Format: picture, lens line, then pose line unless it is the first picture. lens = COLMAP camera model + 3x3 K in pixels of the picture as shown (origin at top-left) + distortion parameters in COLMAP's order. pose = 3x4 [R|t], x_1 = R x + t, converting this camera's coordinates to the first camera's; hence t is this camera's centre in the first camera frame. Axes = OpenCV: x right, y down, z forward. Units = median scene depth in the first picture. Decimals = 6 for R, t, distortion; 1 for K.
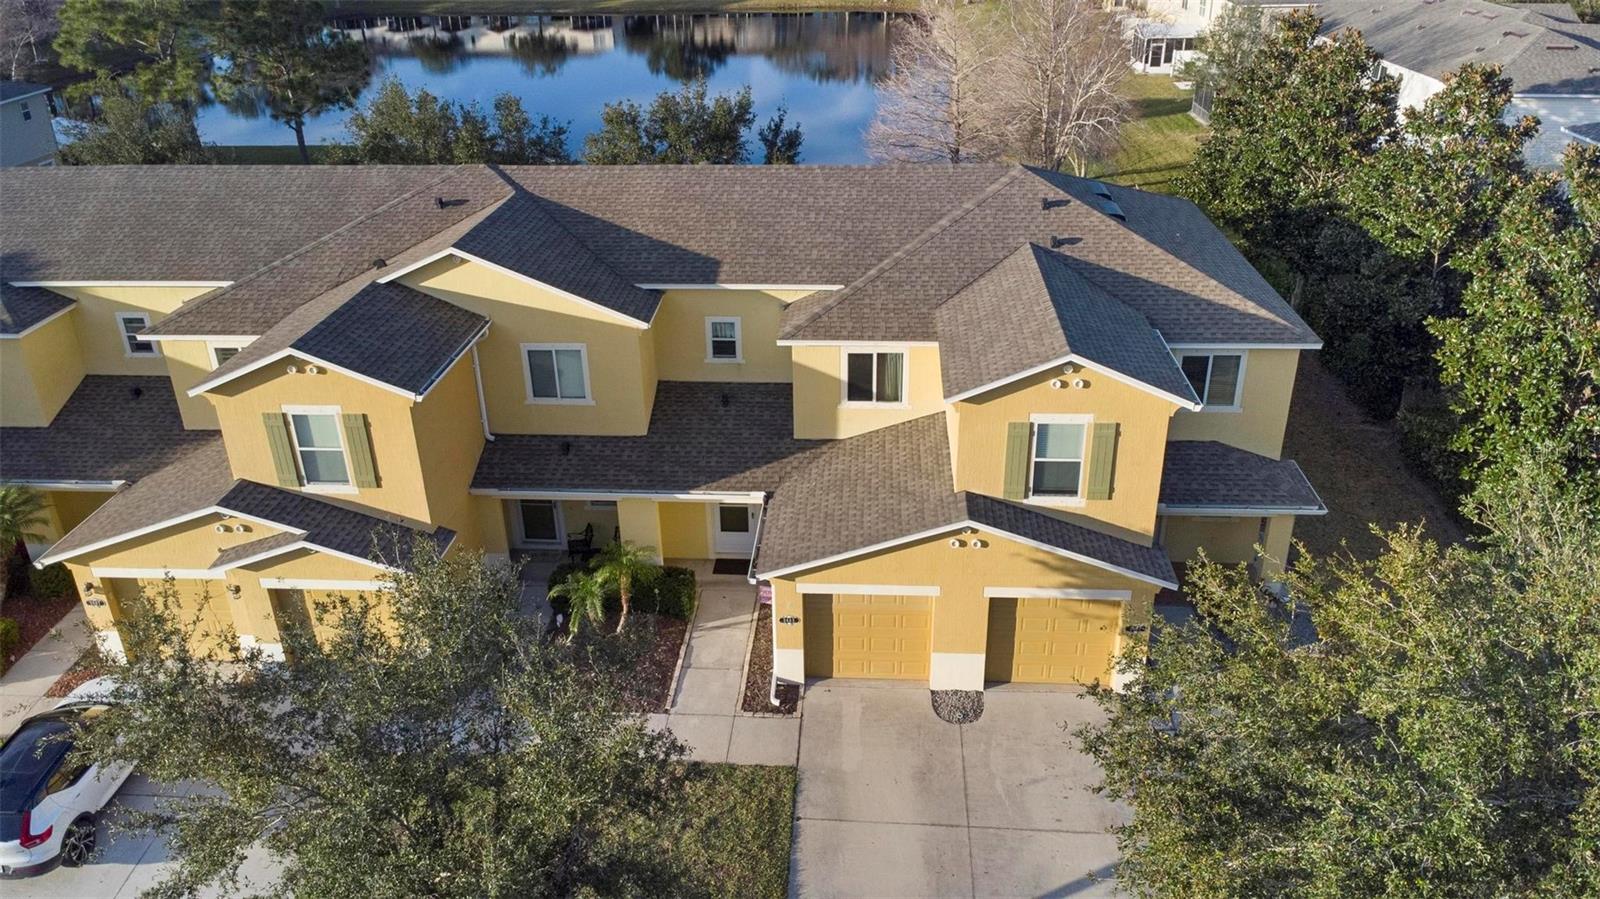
lens RADIAL K [[1152.0, 0, 797.1], [0, 1152.0, 442.4], [0, 0, 1]] dist [0.075939, -0.105819]
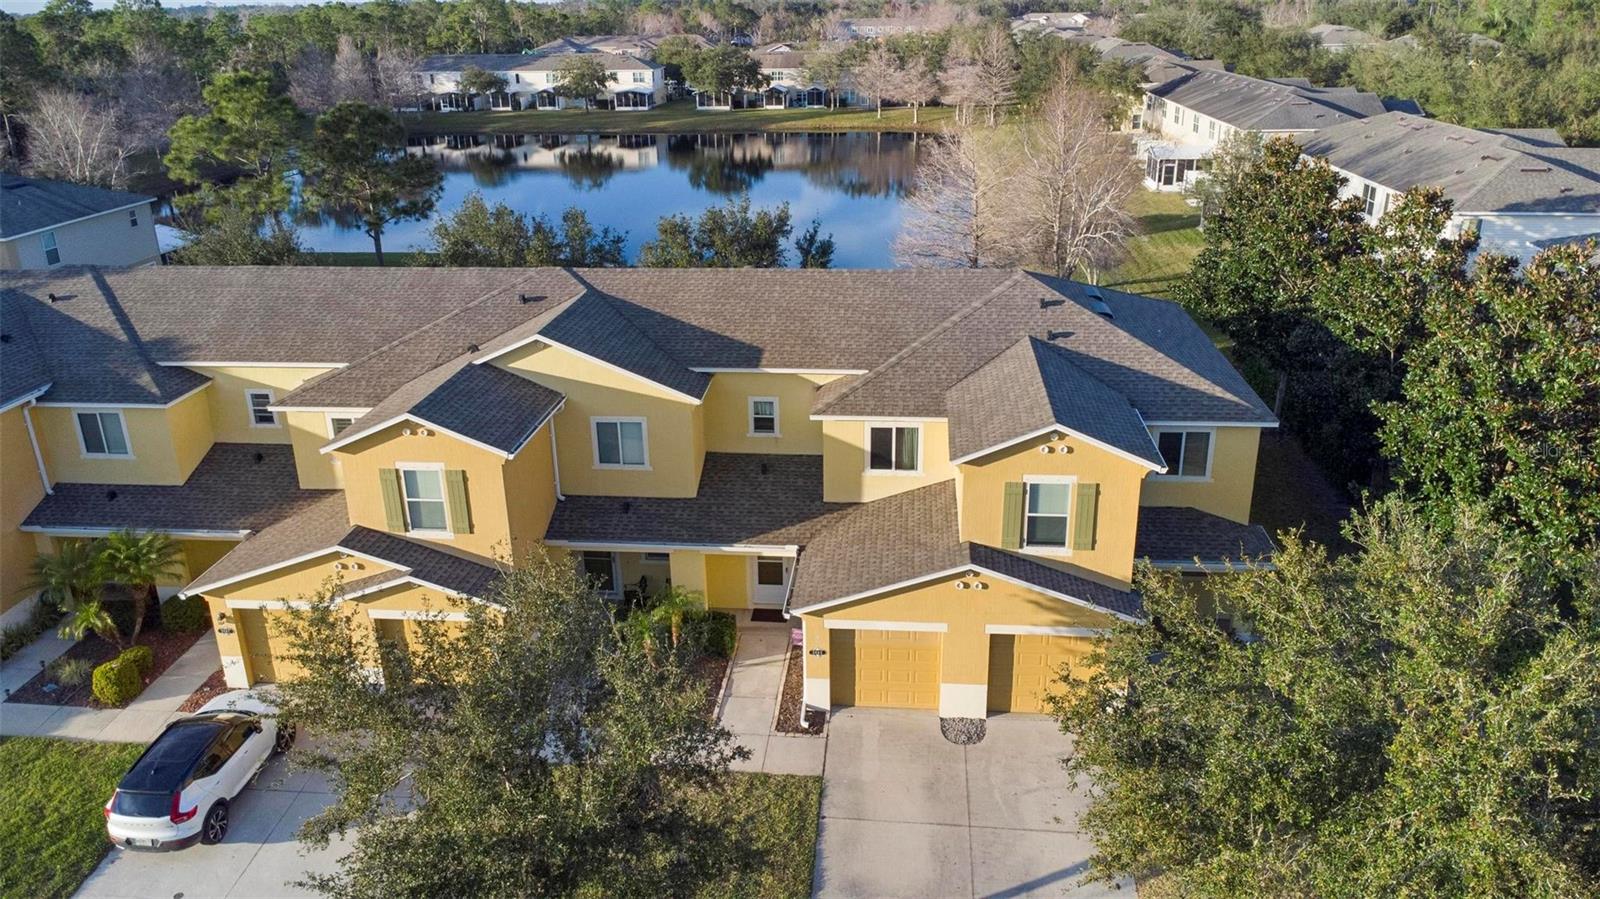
lens RADIAL K [[1152.0, 0, 797.1], [0, 1152.0, 442.4], [0, 0, 1]] dist [0.075939, -0.105819]
pose [[0.999572, 0.011395, -0.026936, 0.001315], [-0.013802, 0.995763, -0.090920, 0.042751], [0.025785, 0.091253, 0.995494, -0.150618]]
